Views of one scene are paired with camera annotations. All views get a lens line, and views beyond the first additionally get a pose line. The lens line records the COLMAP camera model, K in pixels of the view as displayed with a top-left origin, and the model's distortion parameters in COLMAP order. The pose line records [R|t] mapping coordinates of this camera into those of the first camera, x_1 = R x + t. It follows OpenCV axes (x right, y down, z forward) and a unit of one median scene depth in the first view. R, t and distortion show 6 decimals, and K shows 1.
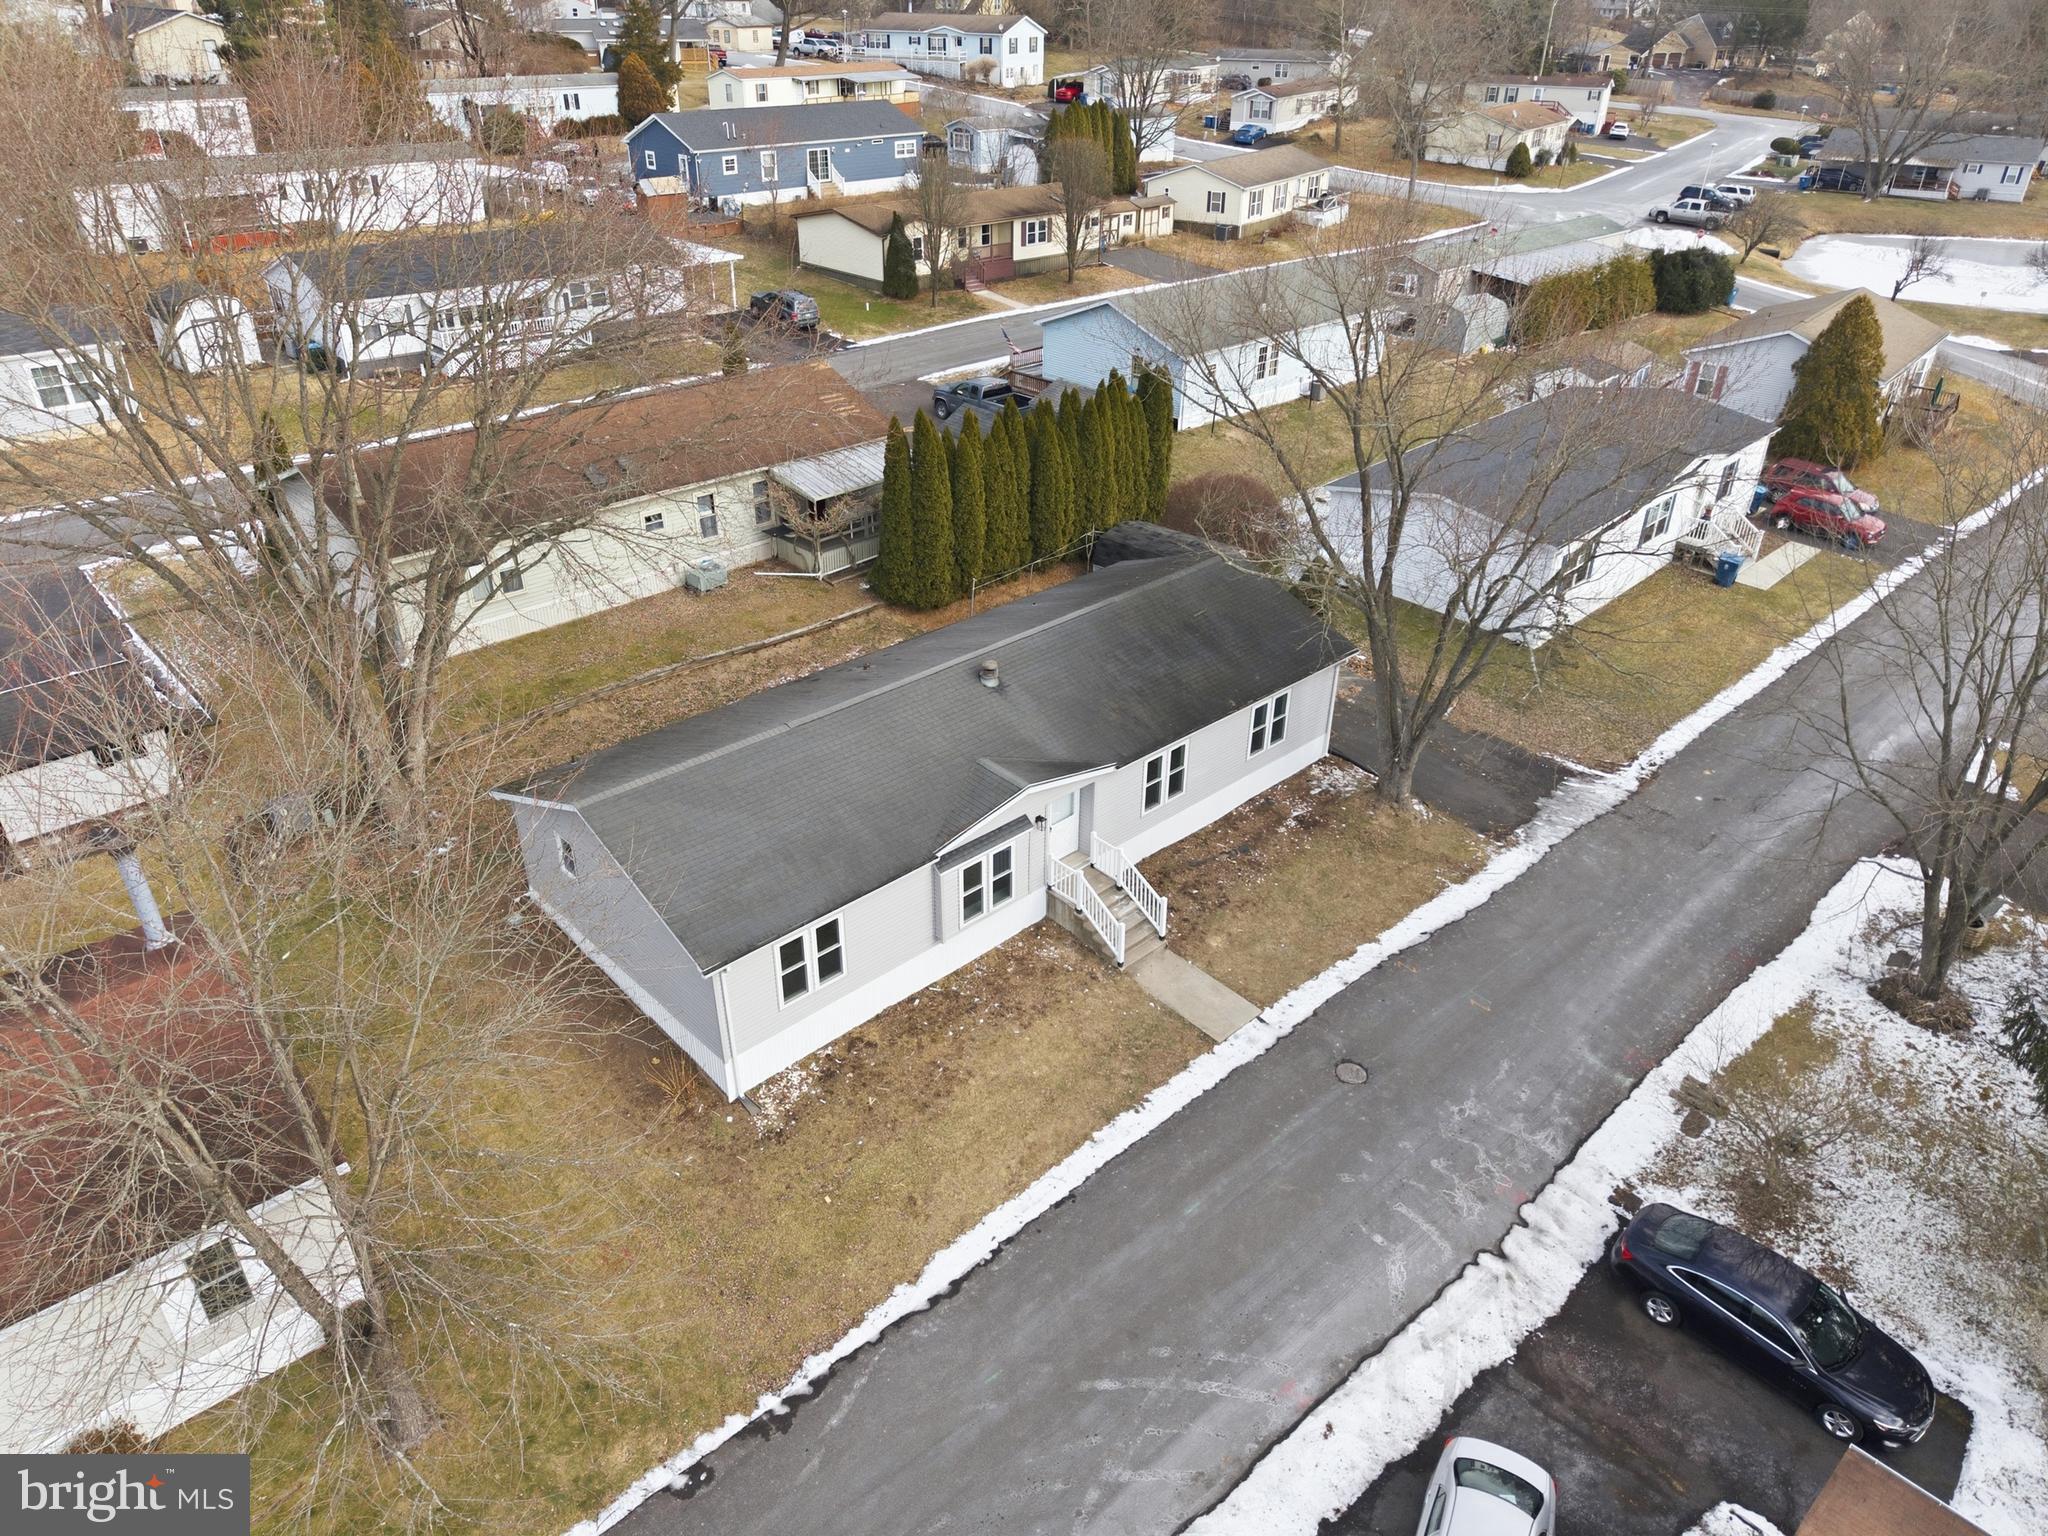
lens RADIAL K [[1367.6, 0, 1012.4], [0, 1367.6, 766.6], [0, 0, 1]] dist [0.010812, -0.008784]
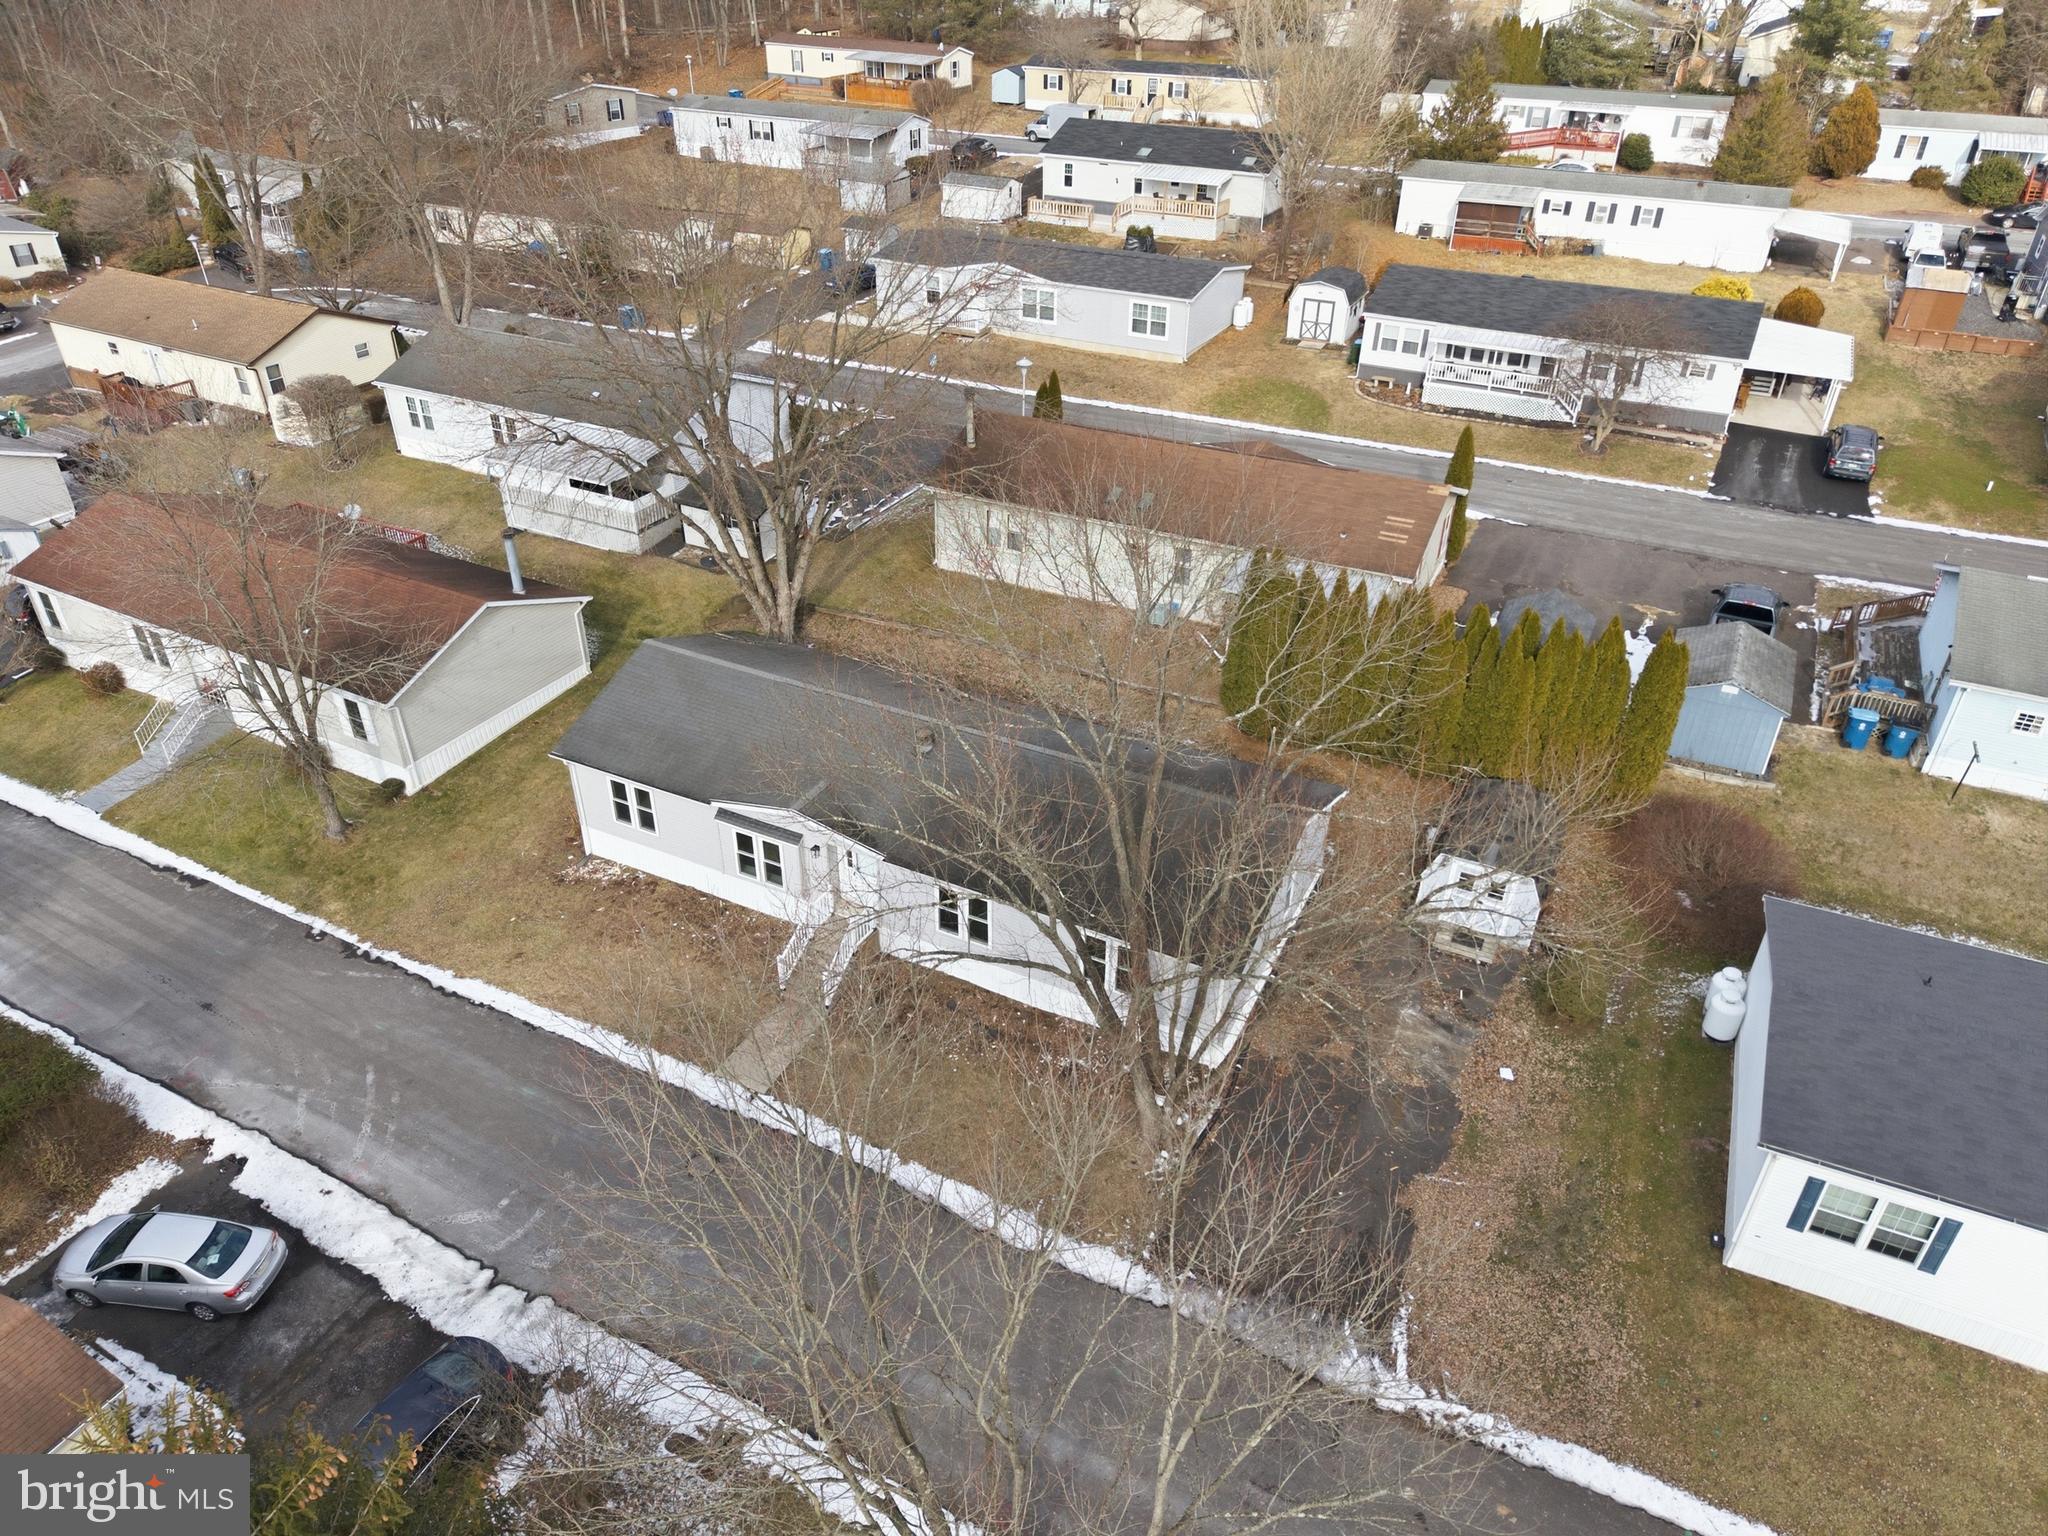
lens RADIAL K [[1367.6, 0, 1014.2], [0, 1367.6, 769.1], [0, 0, 1]] dist [0.010812, -0.008784]
pose [[0.332940, 0.501666, -0.798425, 0.803835], [-0.473317, 0.821245, 0.318634, -0.387372], [0.815550, 0.271822, 0.510872, 0.427699]]
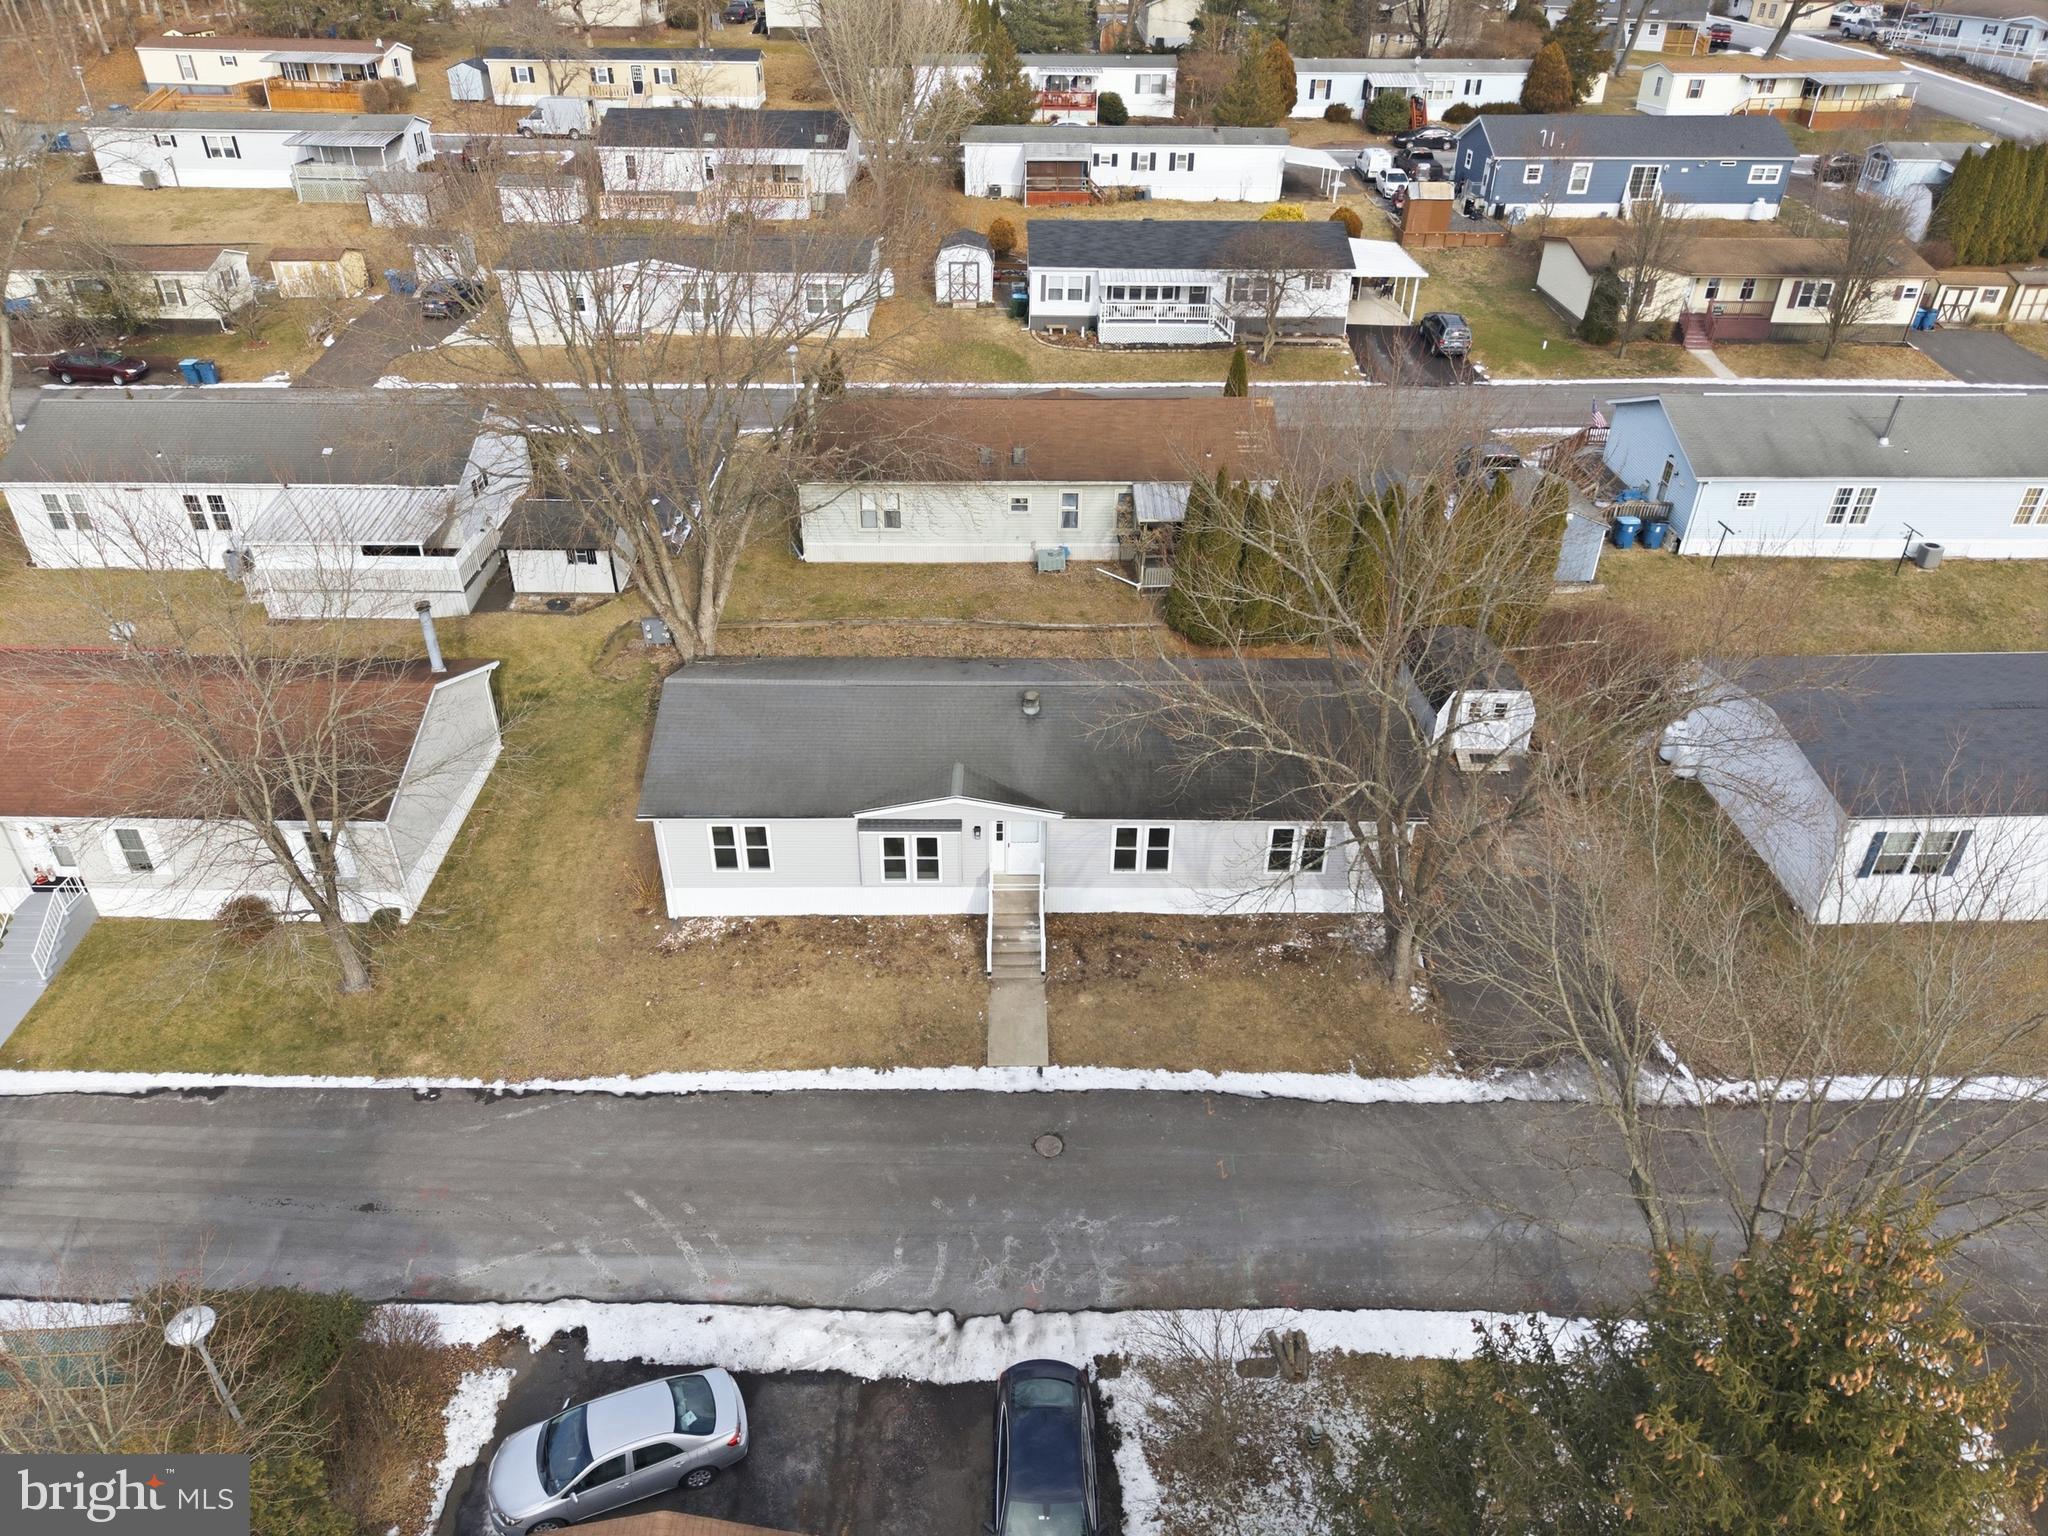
lens RADIAL K [[1367.6, 0, 1015.2], [0, 1367.6, 764.4], [0, 0, 1]] dist [0.010812, -0.008784]
pose [[0.731069, 0.365619, -0.576074, 0.573576], [-0.341357, 0.927038, 0.155165, -0.169347], [0.590773, 0.083211, 0.802535, 0.059995]]
